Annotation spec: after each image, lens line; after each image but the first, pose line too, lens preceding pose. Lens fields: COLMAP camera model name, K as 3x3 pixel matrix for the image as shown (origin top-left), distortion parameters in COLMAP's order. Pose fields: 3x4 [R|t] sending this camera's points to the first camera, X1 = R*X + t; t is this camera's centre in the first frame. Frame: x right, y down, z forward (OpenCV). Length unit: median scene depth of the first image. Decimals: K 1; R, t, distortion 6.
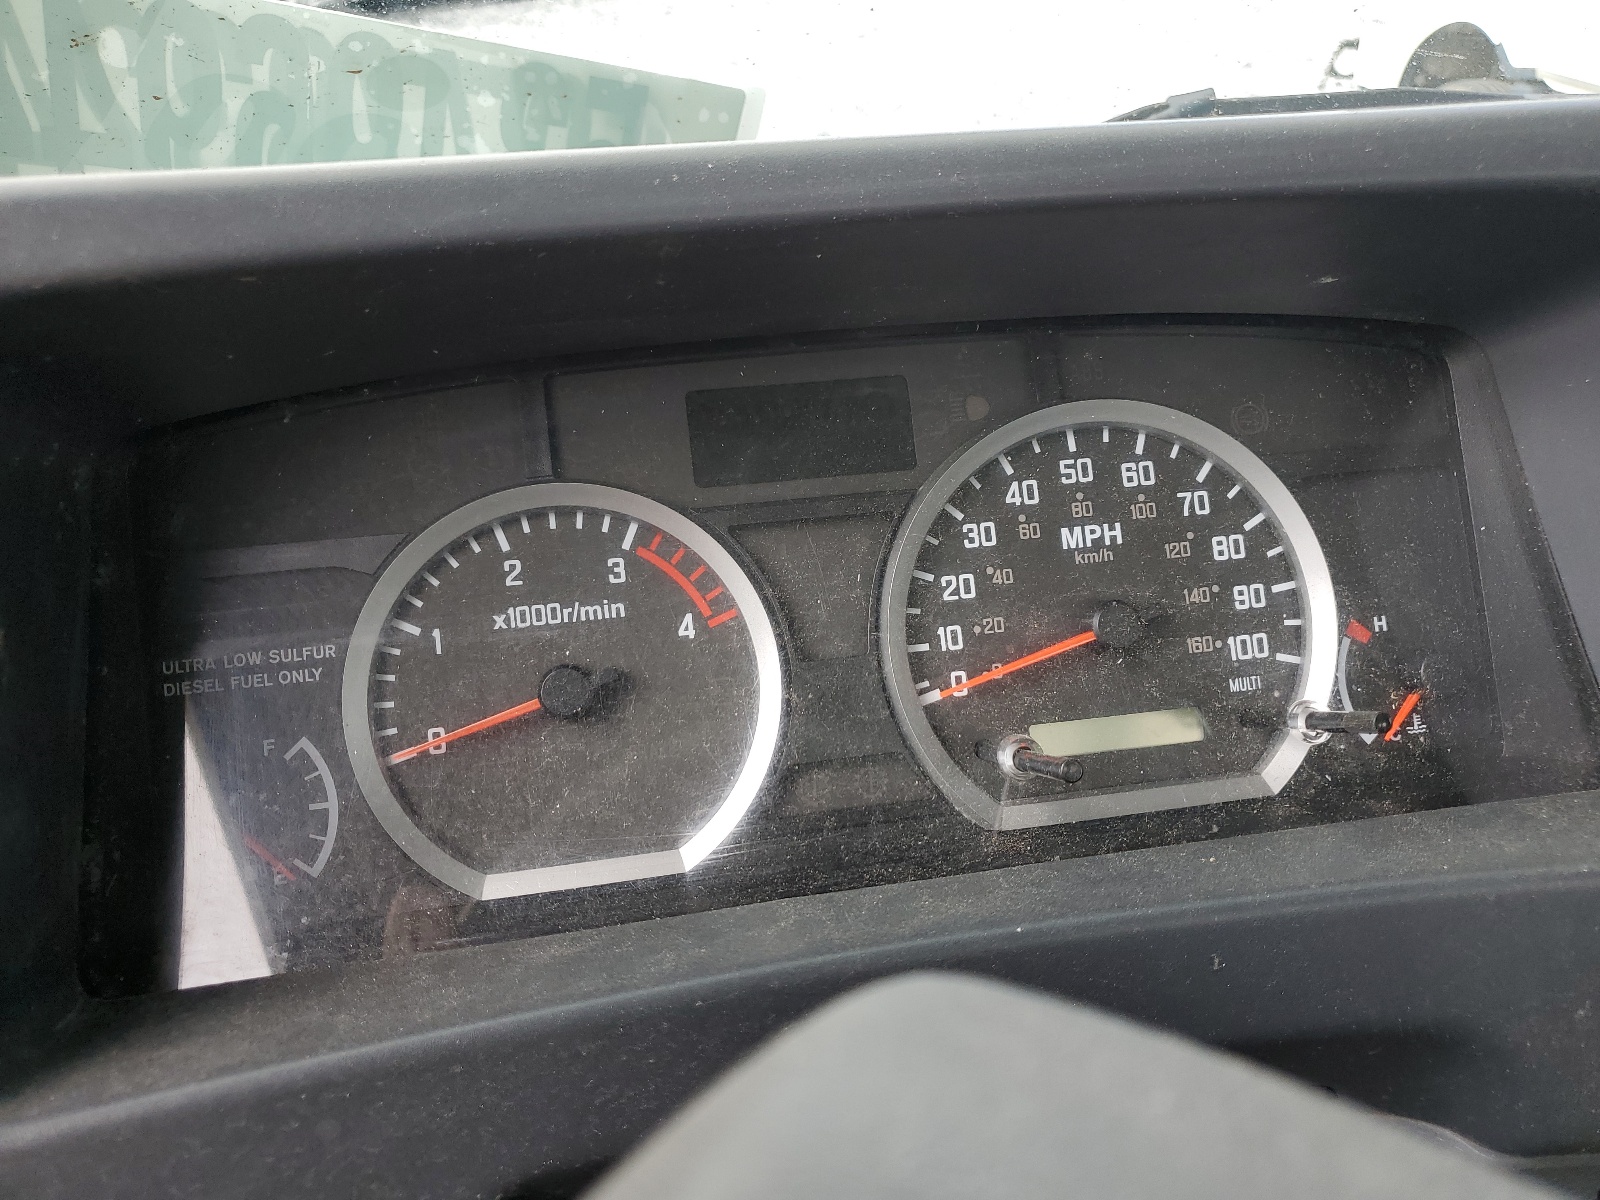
lens RADIAL K [[1254.6, 0, 791.2], [0, 1254.6, 600.2], [0, 0, 1]] dist [0.037281, -0.001031]
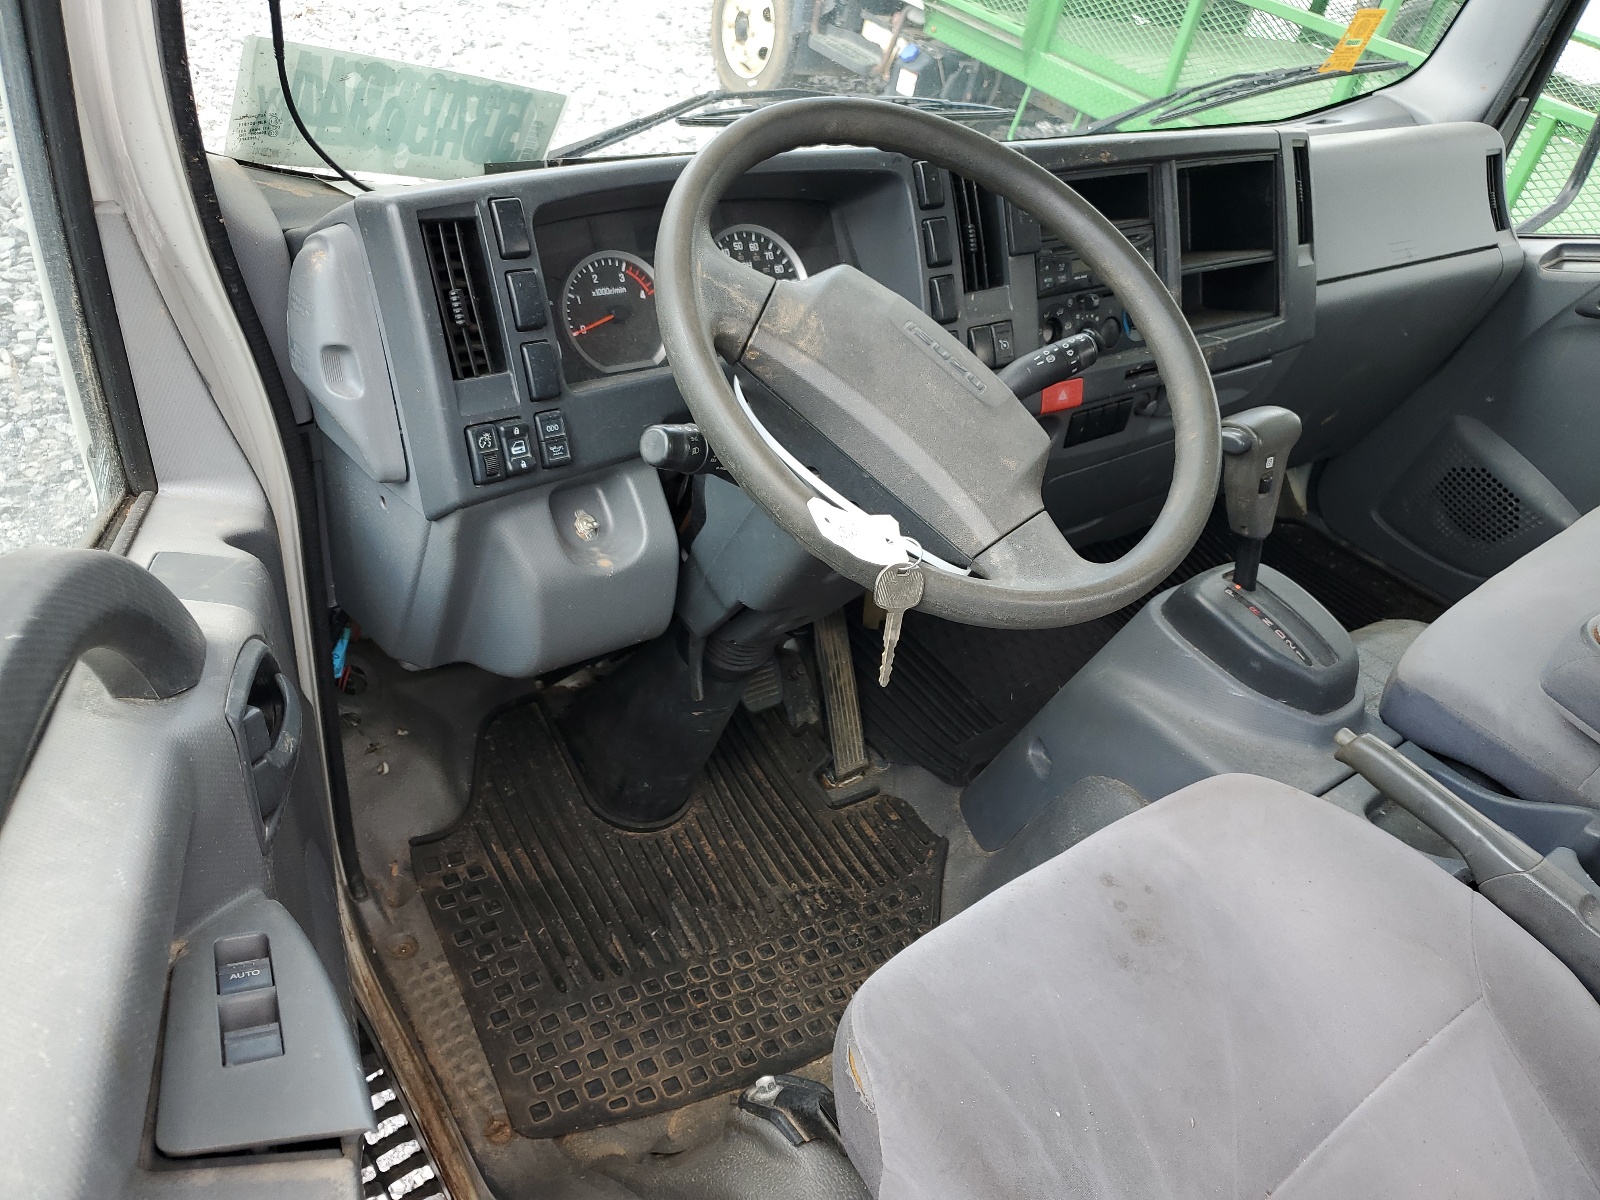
lens RADIAL K [[1254.6, 0, 791.2], [0, 1254.6, 600.2], [0, 0, 1]] dist [0.037281, -0.001031]
pose [[0.882513, -0.143060, 0.448000, -1.266181], [0.083833, 0.985207, 0.149463, 0.333047], [-0.462755, -0.094346, 0.881452, -2.077100]]
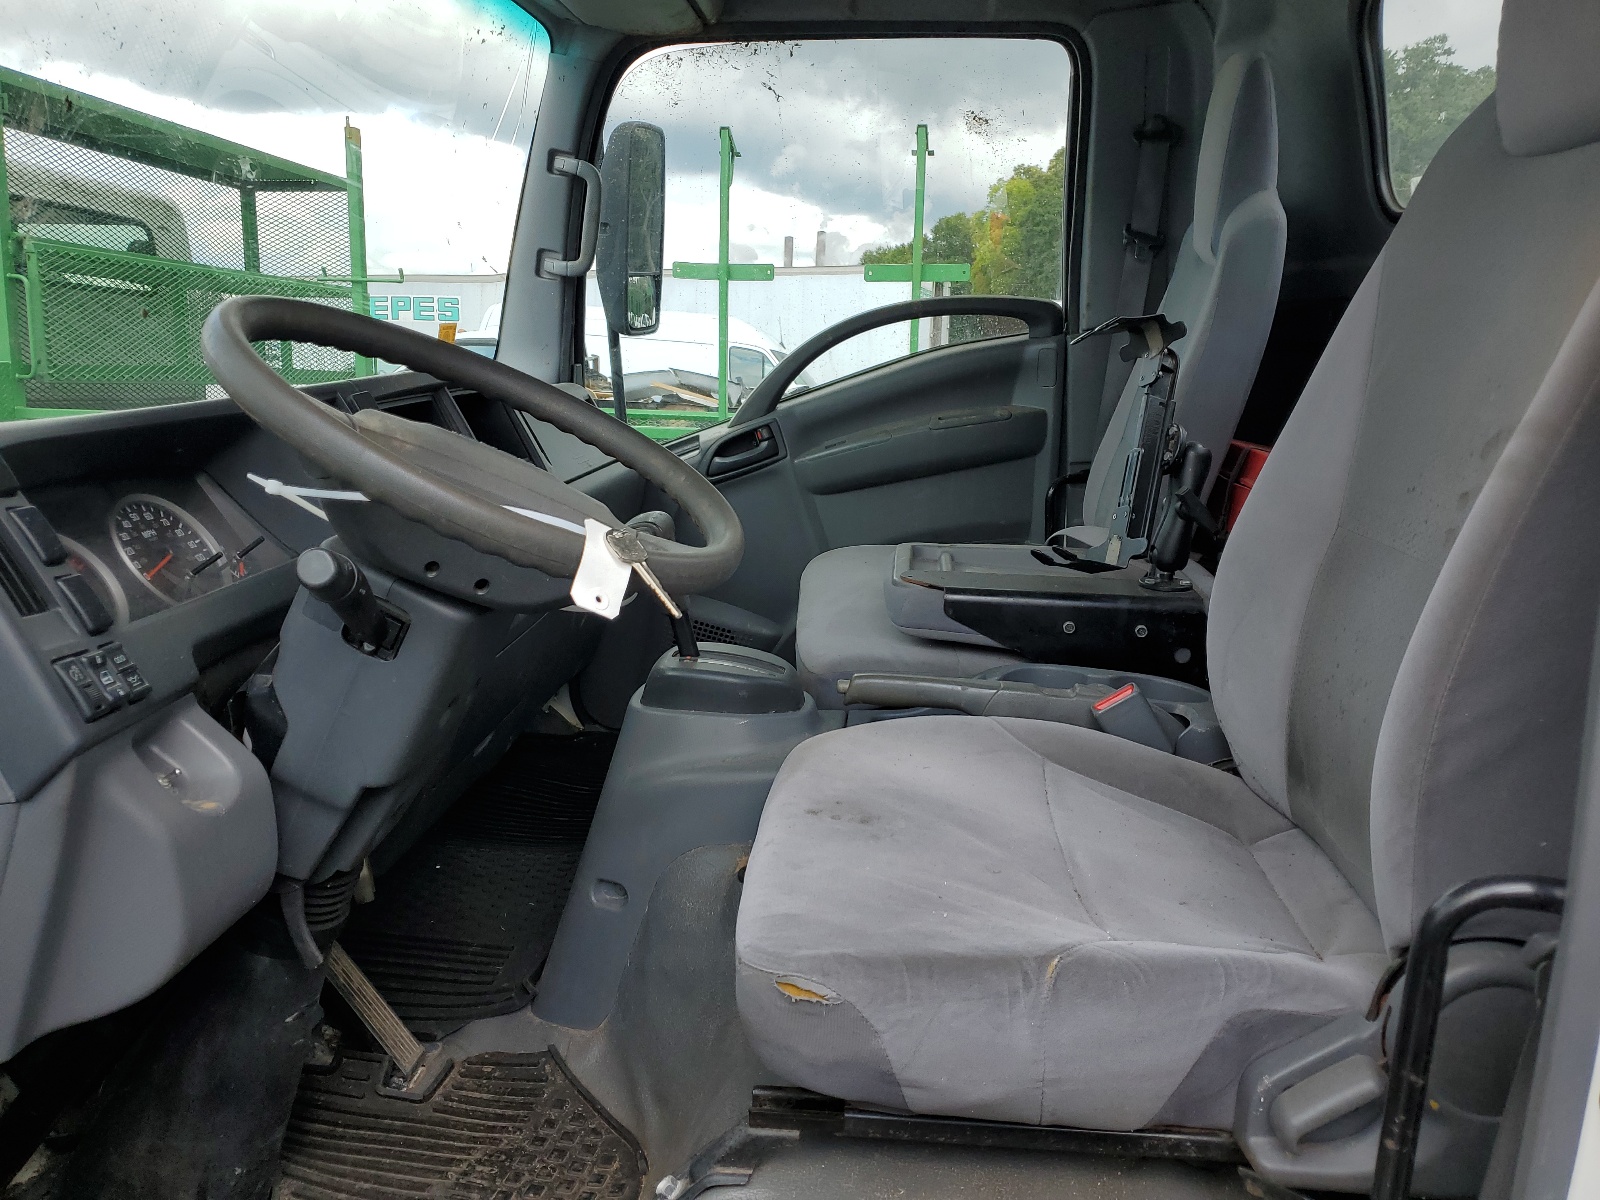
lens RADIAL K [[1254.6, 0, 791.2], [0, 1254.6, 600.2], [0, 0, 1]] dist [0.037281, -0.001031]
pose [[0.294696, -0.216998, 0.930627, -2.288932], [0.494484, 0.867979, 0.045805, 0.746731], [-0.817704, 0.446682, 0.363092, -1.414867]]
